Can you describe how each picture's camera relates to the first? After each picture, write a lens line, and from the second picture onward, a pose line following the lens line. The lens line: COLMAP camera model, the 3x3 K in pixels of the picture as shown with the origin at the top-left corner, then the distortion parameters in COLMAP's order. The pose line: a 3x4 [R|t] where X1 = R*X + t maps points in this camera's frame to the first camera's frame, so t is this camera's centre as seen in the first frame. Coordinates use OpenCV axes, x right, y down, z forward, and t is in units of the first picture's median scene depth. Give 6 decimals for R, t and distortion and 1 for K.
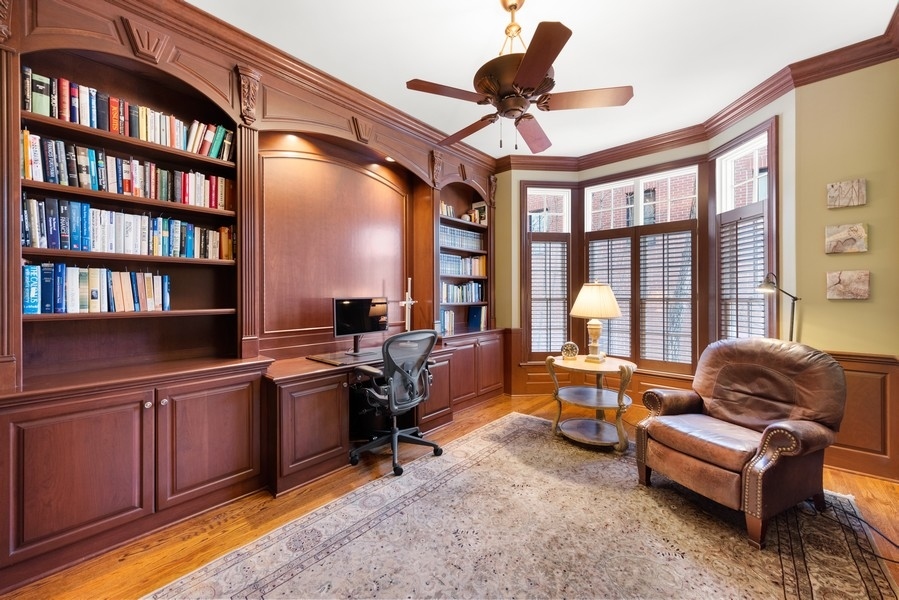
lens RADIAL K [[345.6, 0, 451.2], [0, 345.6, 296.7], [0, 0, 1]] dist [0.007799, 0.000009]
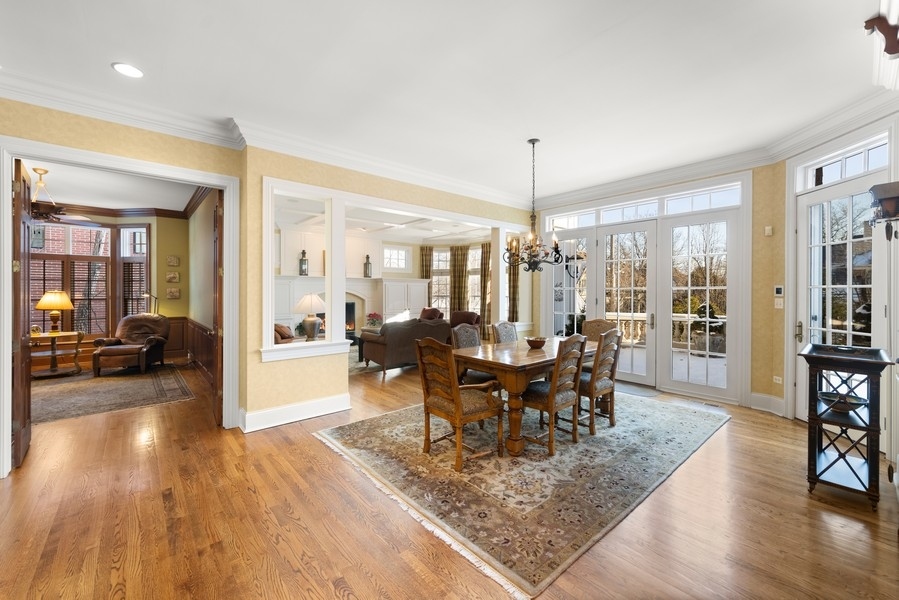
lens RADIAL K [[364.4, 0, 459.3], [0, 364.4, 294.9], [0, 0, 1]] dist [-0.000427, -0.000025]
pose [[0.114344, 0.001120, 0.993441, -1.565375], [-0.003755, 0.999993, -0.000695, -0.027432], [-0.993434, -0.003650, 0.114347, -1.674891]]
